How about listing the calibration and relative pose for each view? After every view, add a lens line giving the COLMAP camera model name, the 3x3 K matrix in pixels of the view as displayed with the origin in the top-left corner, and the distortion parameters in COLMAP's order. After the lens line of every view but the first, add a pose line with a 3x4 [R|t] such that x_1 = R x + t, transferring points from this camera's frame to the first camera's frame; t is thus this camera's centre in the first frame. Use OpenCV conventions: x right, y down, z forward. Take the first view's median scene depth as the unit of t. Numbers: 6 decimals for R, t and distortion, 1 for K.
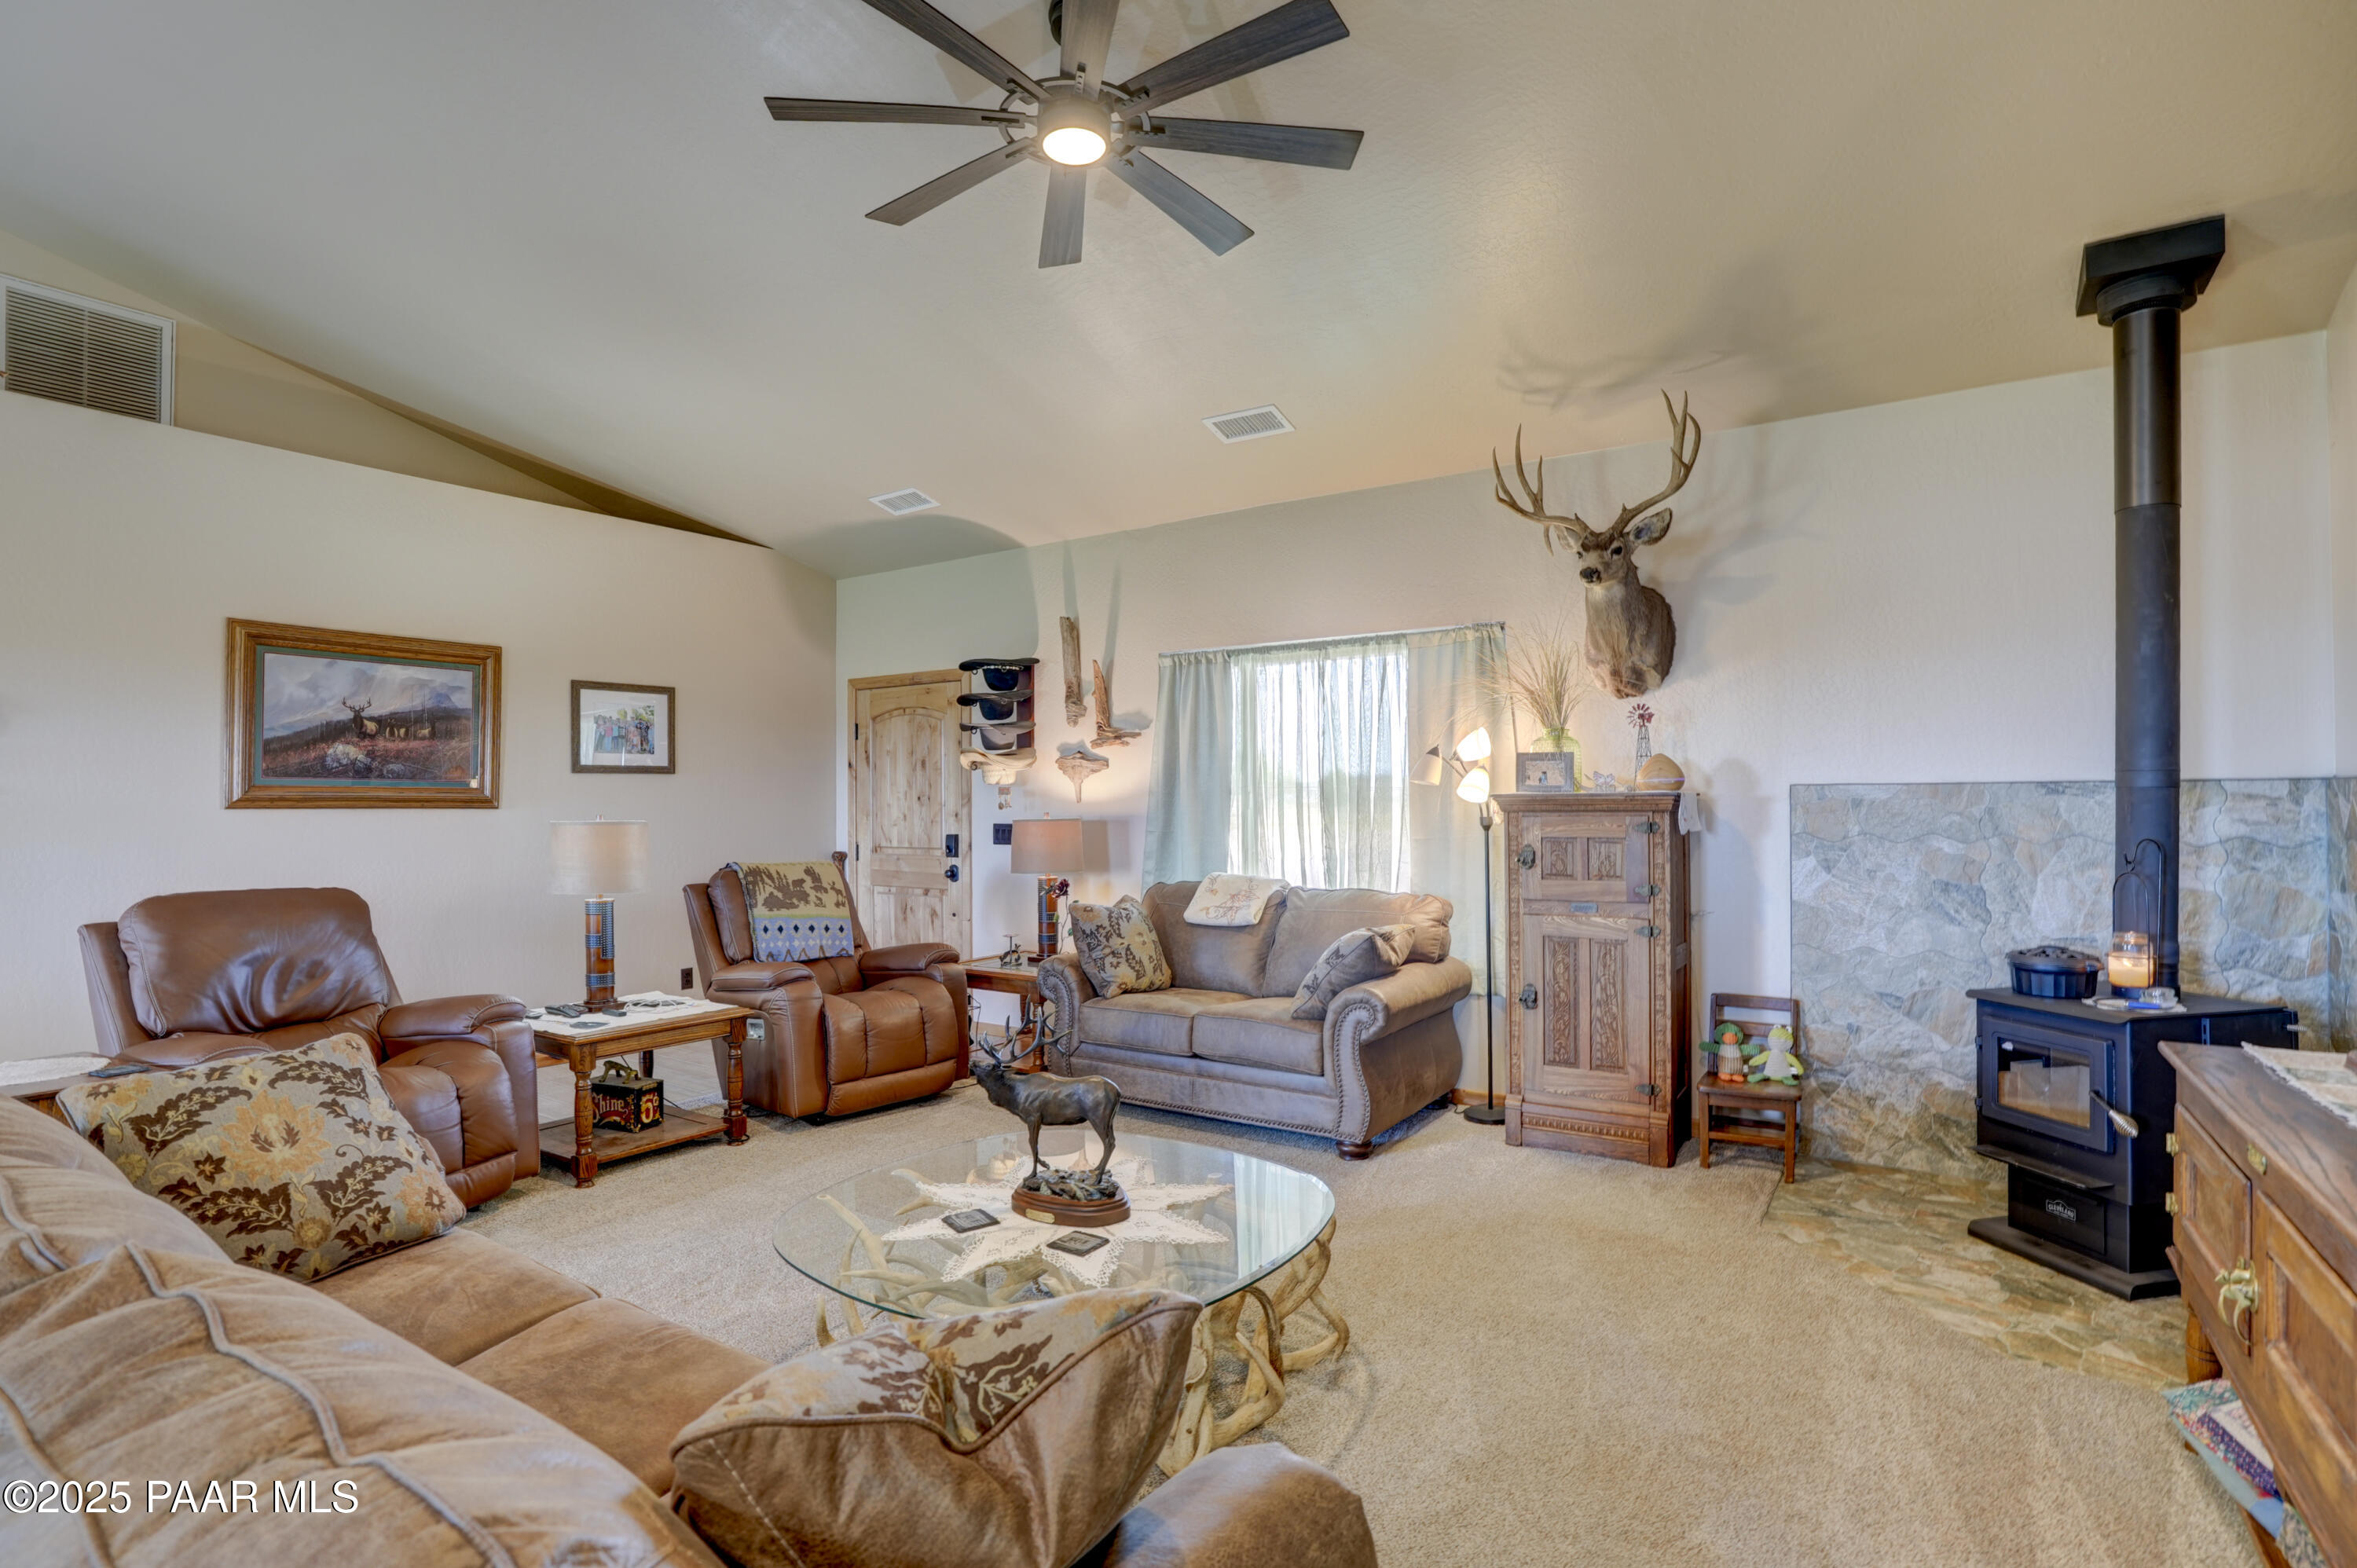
lens RADIAL K [[1116.8, 0, 1178.5], [0, 1116.8, 784.0], [0, 0, 1]] dist [-0.072268, 0.030466]
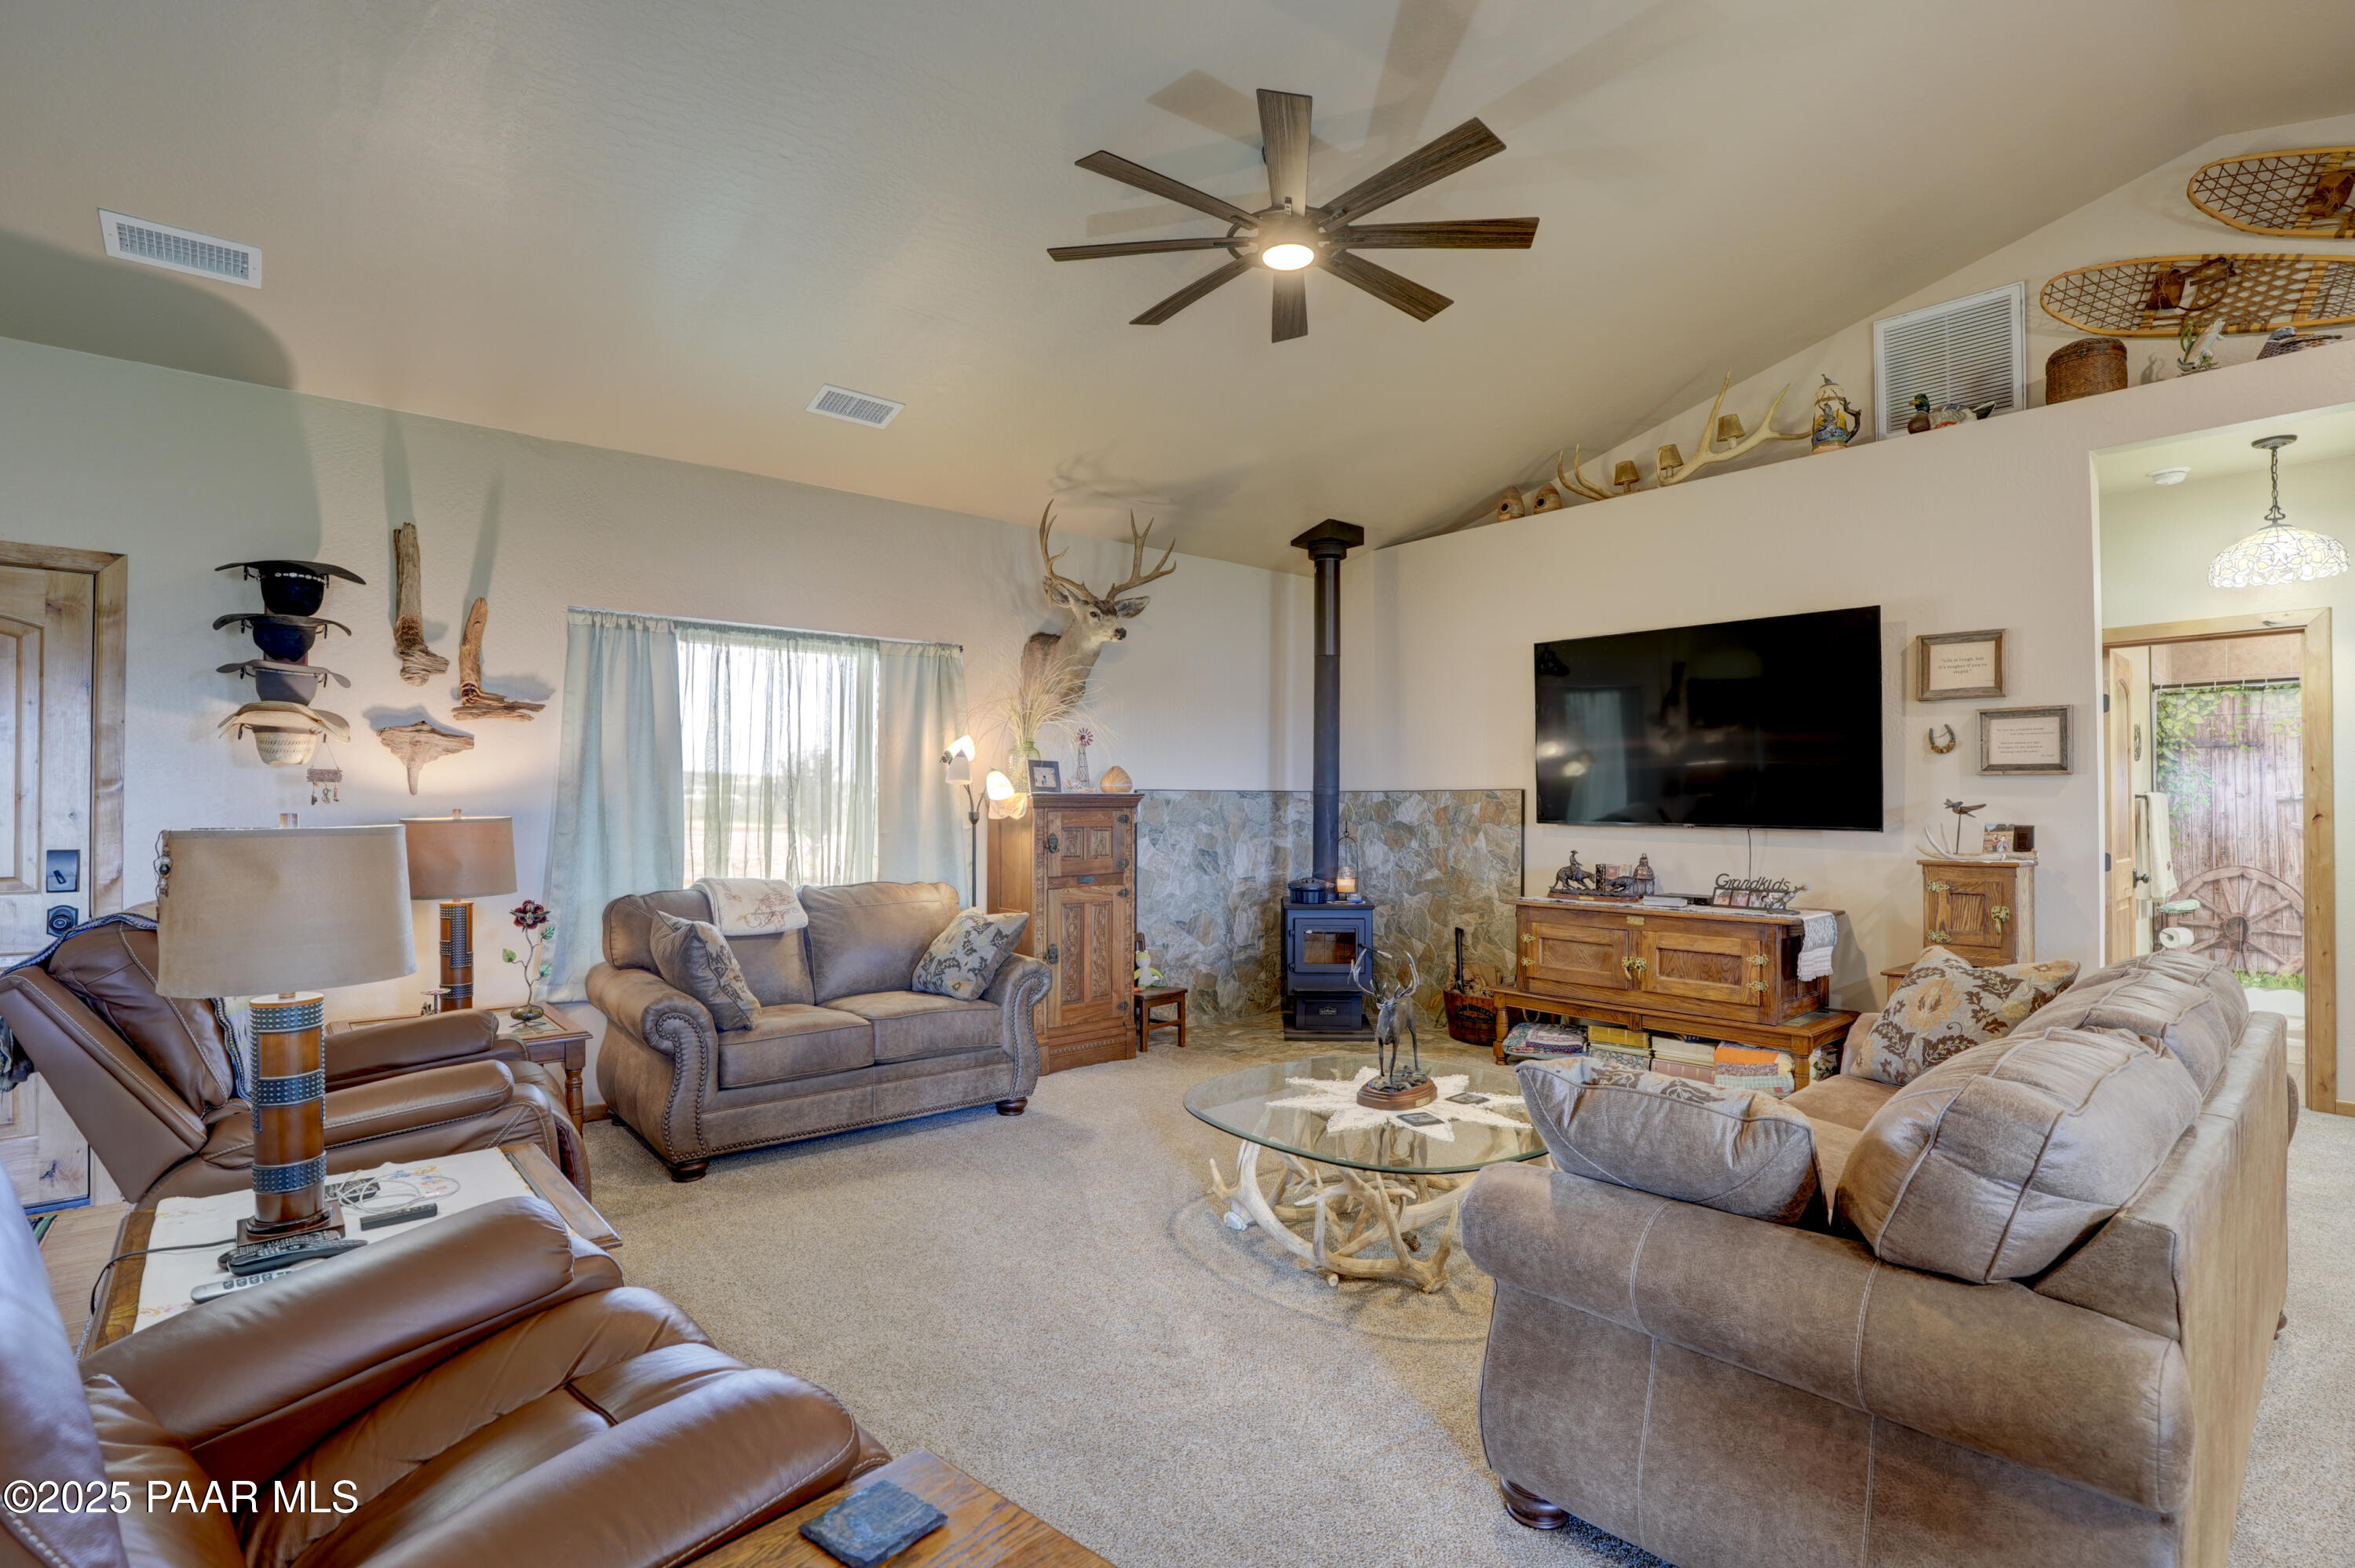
lens RADIAL K [[1088.4, 0, 1181.3], [0, 1088.4, 778.4], [0, 0, 1]] dist [-0.072667, 0.026664]
pose [[0.279742, 0.025780, 0.959729, -0.700434], [-0.019243, 0.999589, -0.021241, 0.013095], [-0.959882, -0.012526, 0.280123, 0.432288]]
